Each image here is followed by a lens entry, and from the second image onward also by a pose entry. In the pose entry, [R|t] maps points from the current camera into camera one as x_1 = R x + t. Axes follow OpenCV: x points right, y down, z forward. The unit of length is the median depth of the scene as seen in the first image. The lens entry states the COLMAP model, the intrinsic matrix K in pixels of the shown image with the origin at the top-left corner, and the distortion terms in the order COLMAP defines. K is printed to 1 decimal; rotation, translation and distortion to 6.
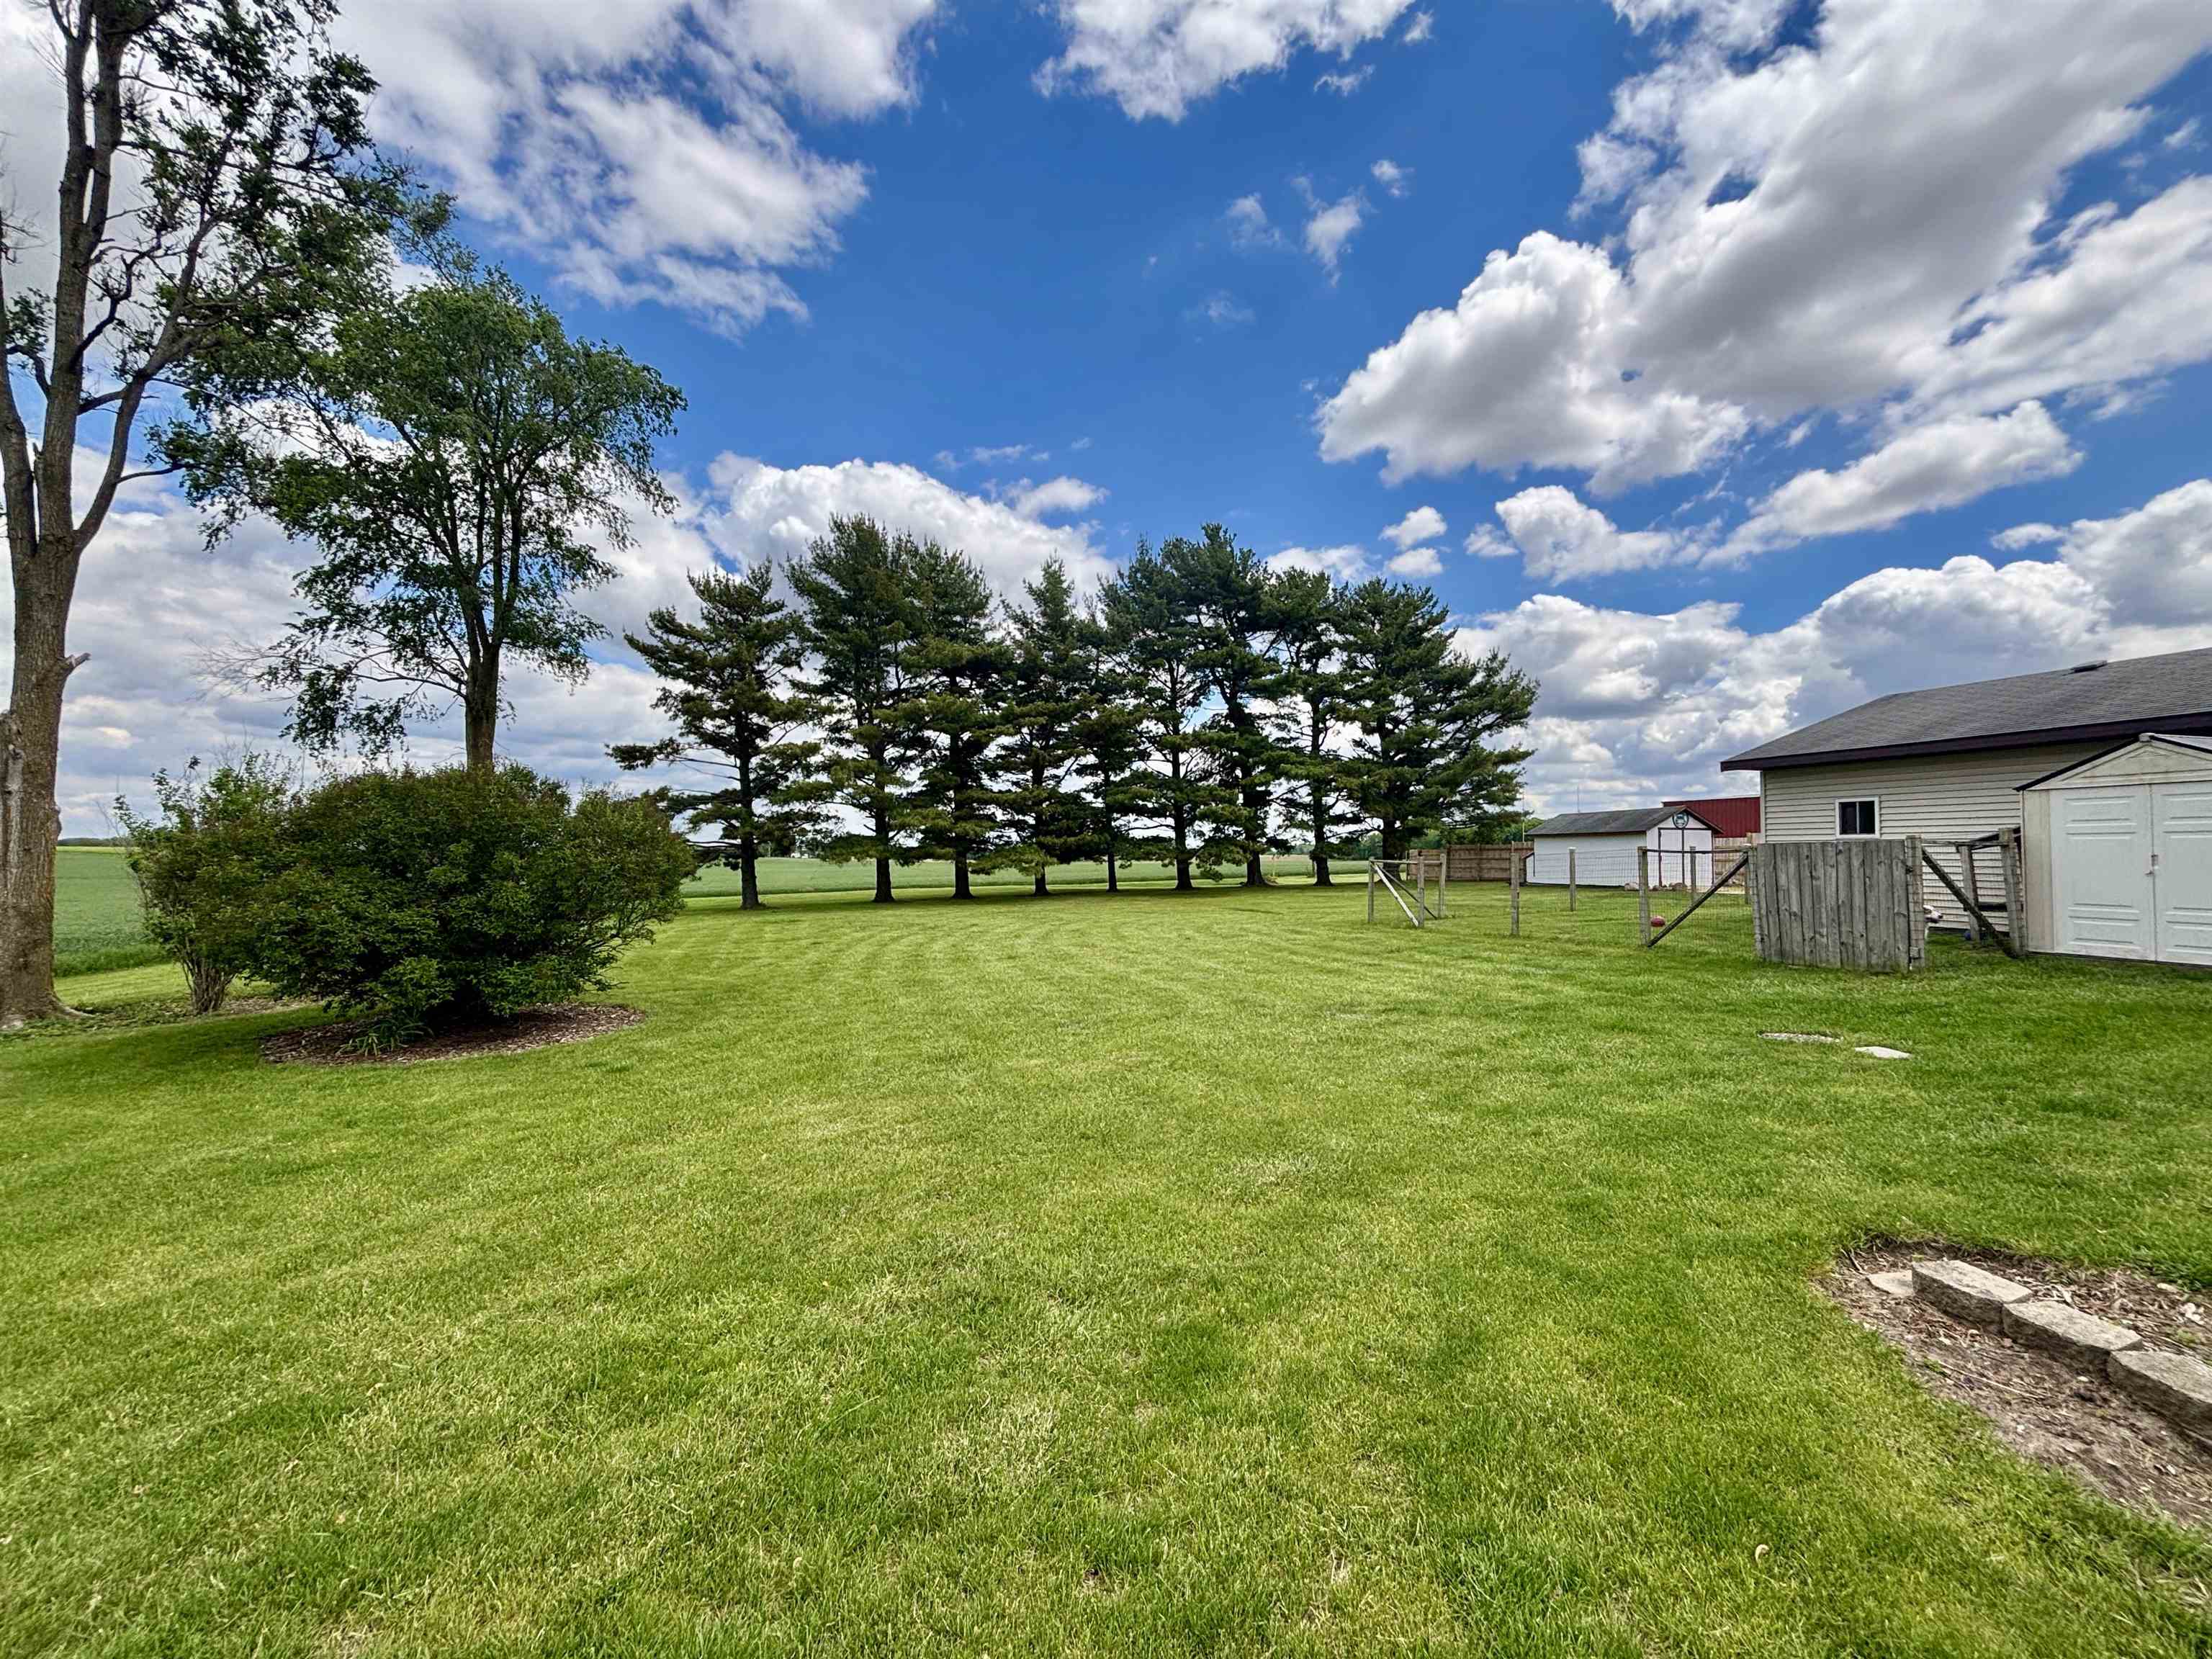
lens RADIAL K [[893.2, 0, 1106.3], [0, 893.2, 826.3], [0, 0, 1]] dist [-0.003735, -0.000452]
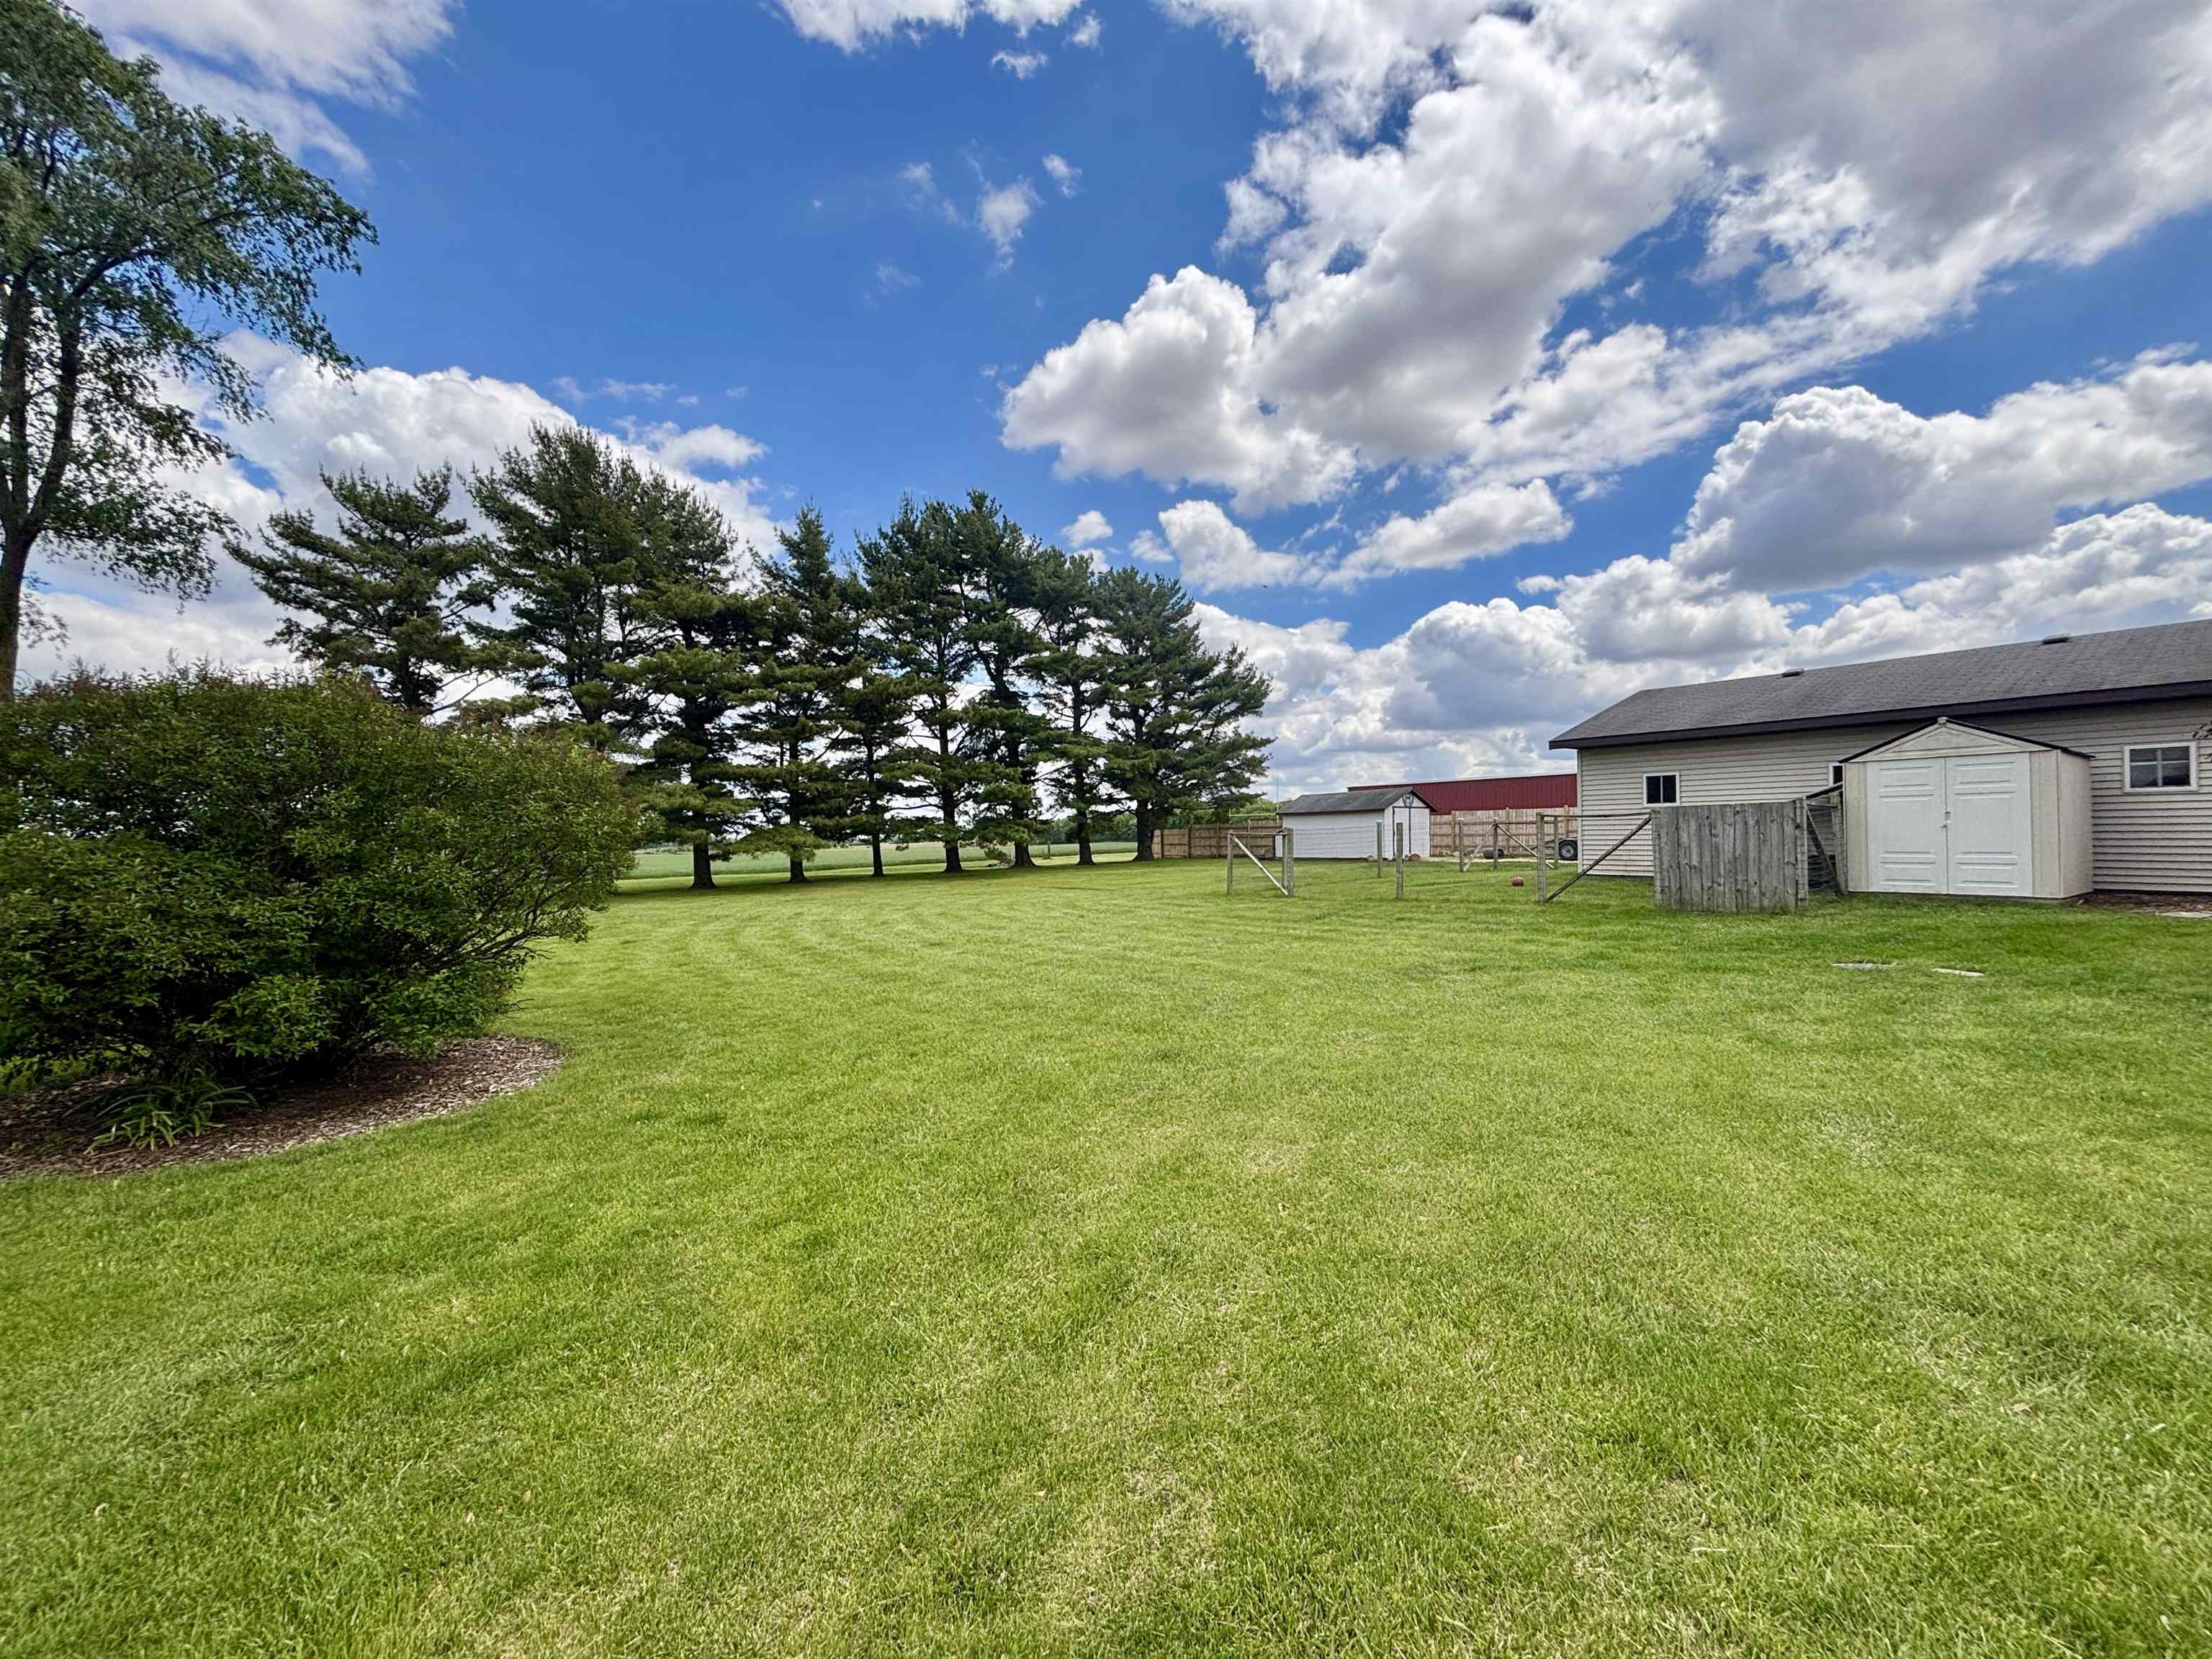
lens RADIAL K [[893.9, 0, 1098.3], [0, 893.9, 847.5], [0, 0, 1]] dist [-0.000587, -0.000240]
pose [[0.938772, -0.013668, 0.344269, -0.092554], [0.000458, 0.999261, 0.038424, 0.006985], [-0.344540, -0.035914, 0.938085, 0.040433]]
